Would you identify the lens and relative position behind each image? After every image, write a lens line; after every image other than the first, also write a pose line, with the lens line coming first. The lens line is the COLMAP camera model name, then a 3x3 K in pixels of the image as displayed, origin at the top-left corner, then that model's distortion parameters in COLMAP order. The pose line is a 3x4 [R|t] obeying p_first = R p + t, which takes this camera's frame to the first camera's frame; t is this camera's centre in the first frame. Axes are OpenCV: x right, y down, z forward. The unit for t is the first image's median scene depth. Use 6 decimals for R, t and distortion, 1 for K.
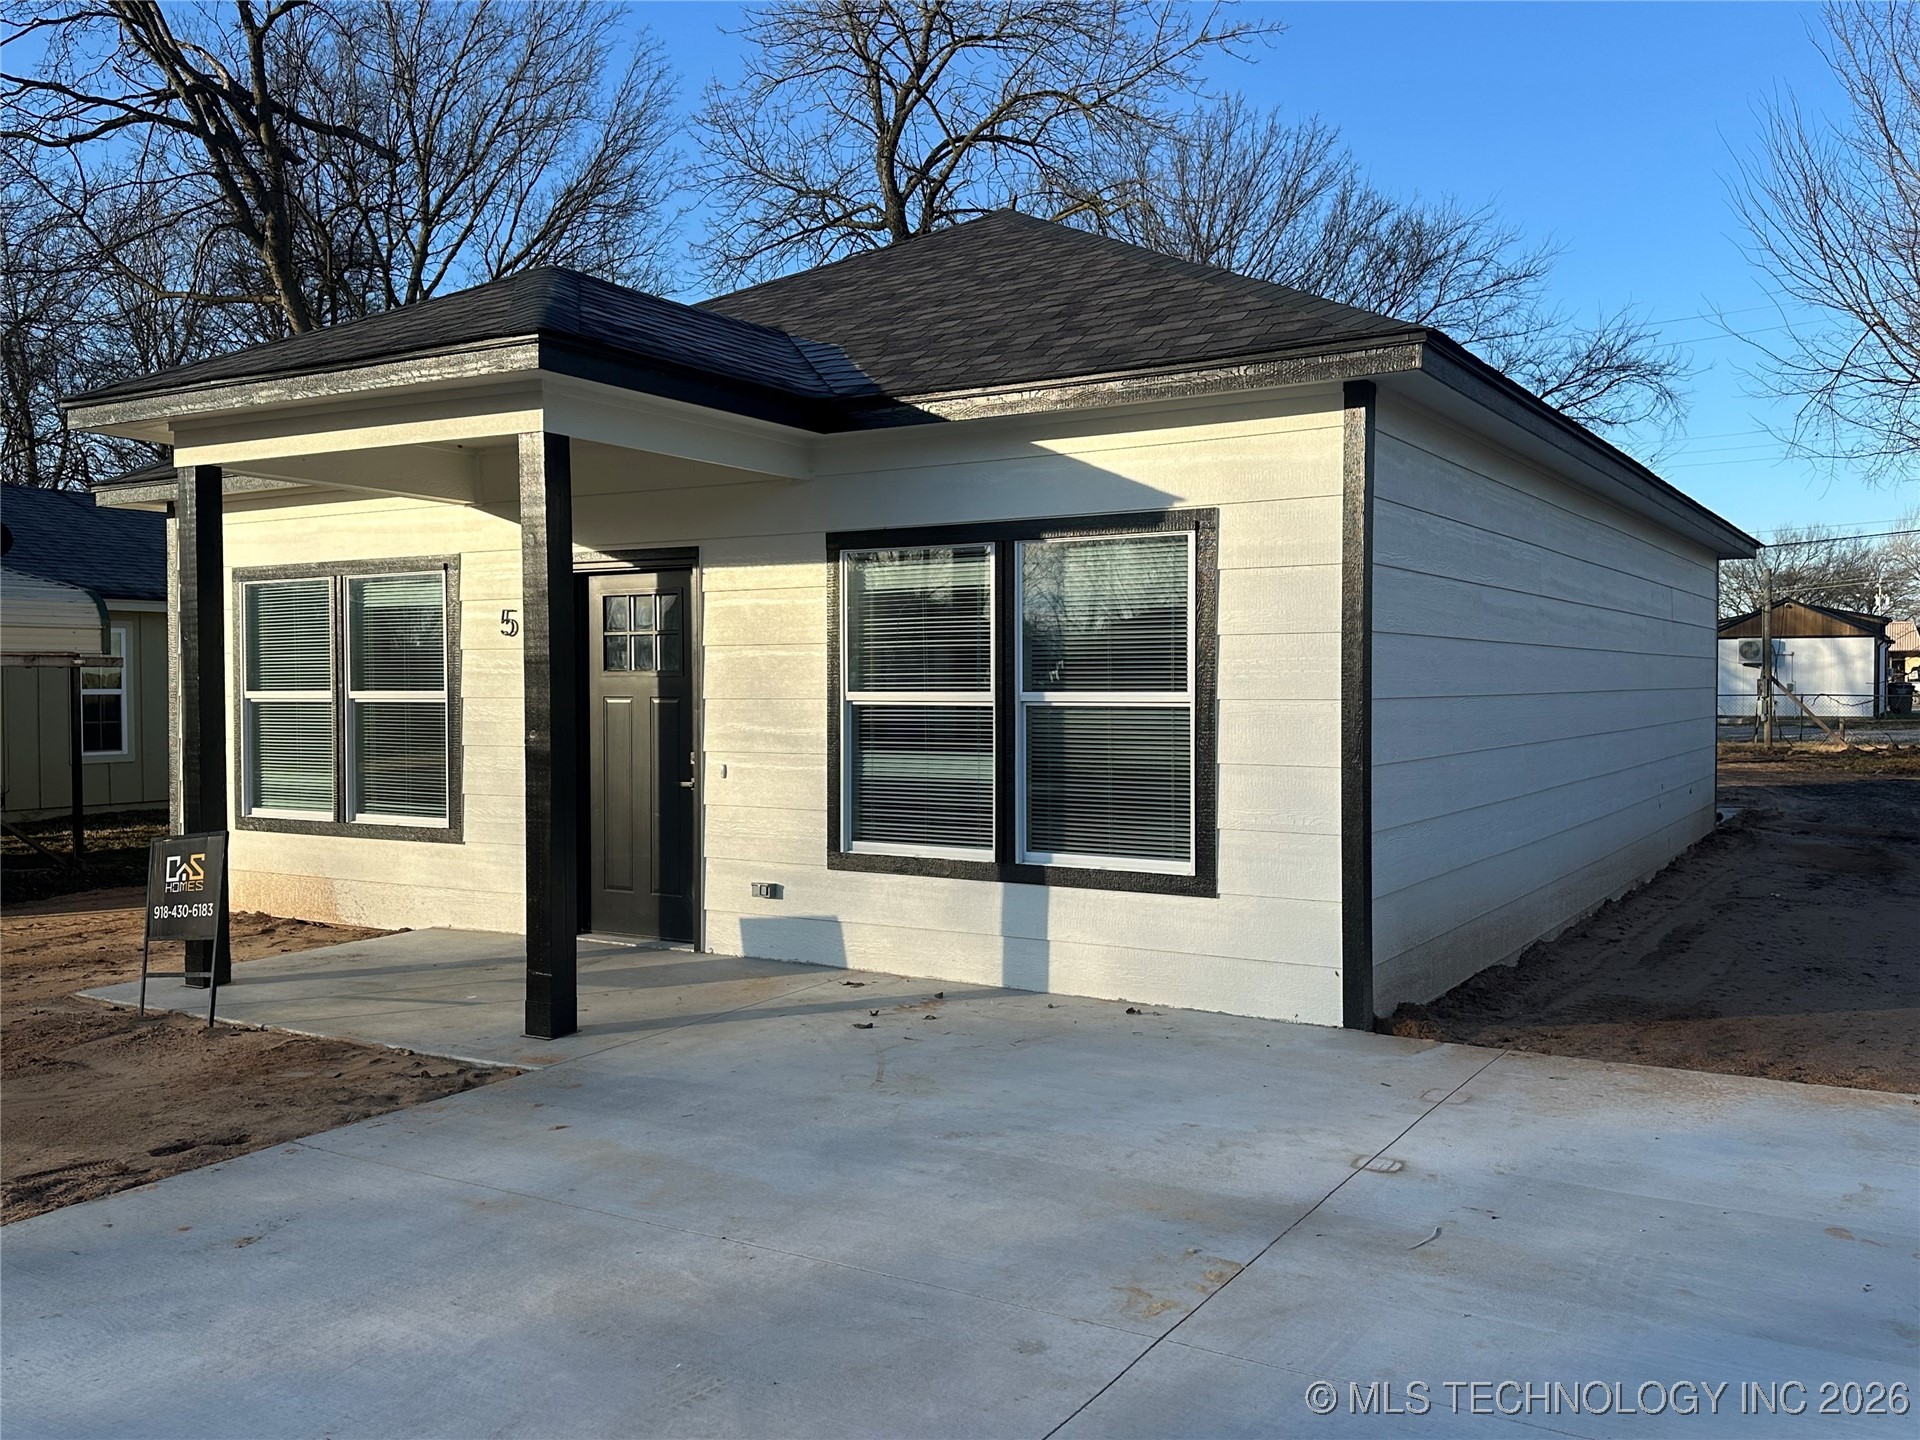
lens RADIAL K [[1626.3, 0, 959.7], [0, 1626.3, 719.5], [0, 0, 1]] dist [0.001061, 0.000263]
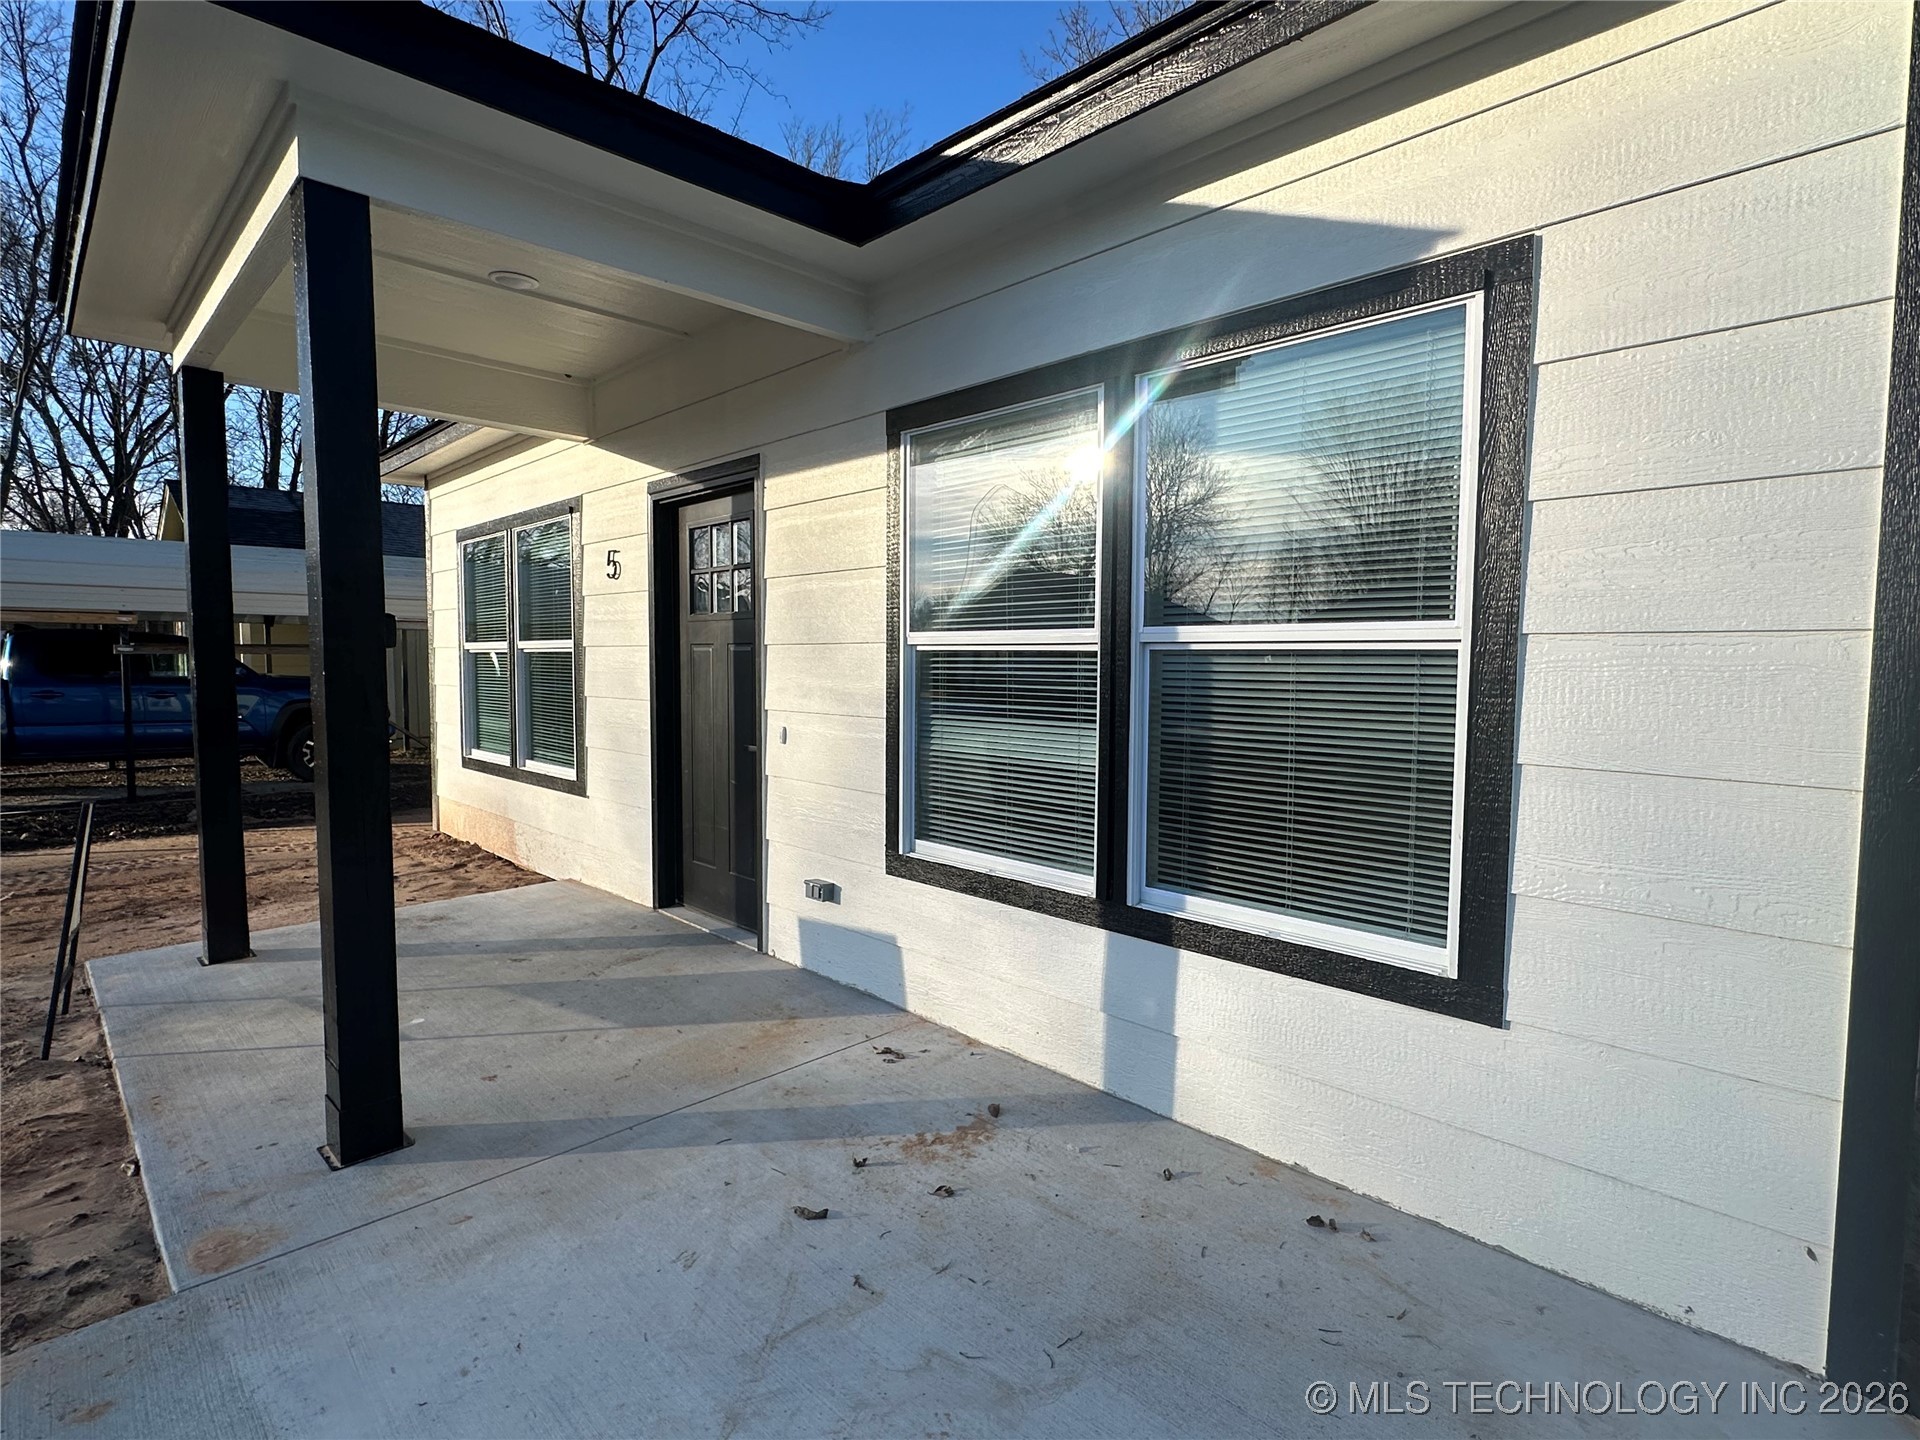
lens RADIAL K [[962.6, 0, 968.5], [0, 962.6, 715.9], [0, 0, 1]] dist [-0.003156, -0.000764]
pose [[0.972558, 0.024508, -0.231367, 0.058449], [-0.016809, 0.999239, 0.035190, 0.004726], [0.232054, -0.030335, 0.972230, 0.622988]]
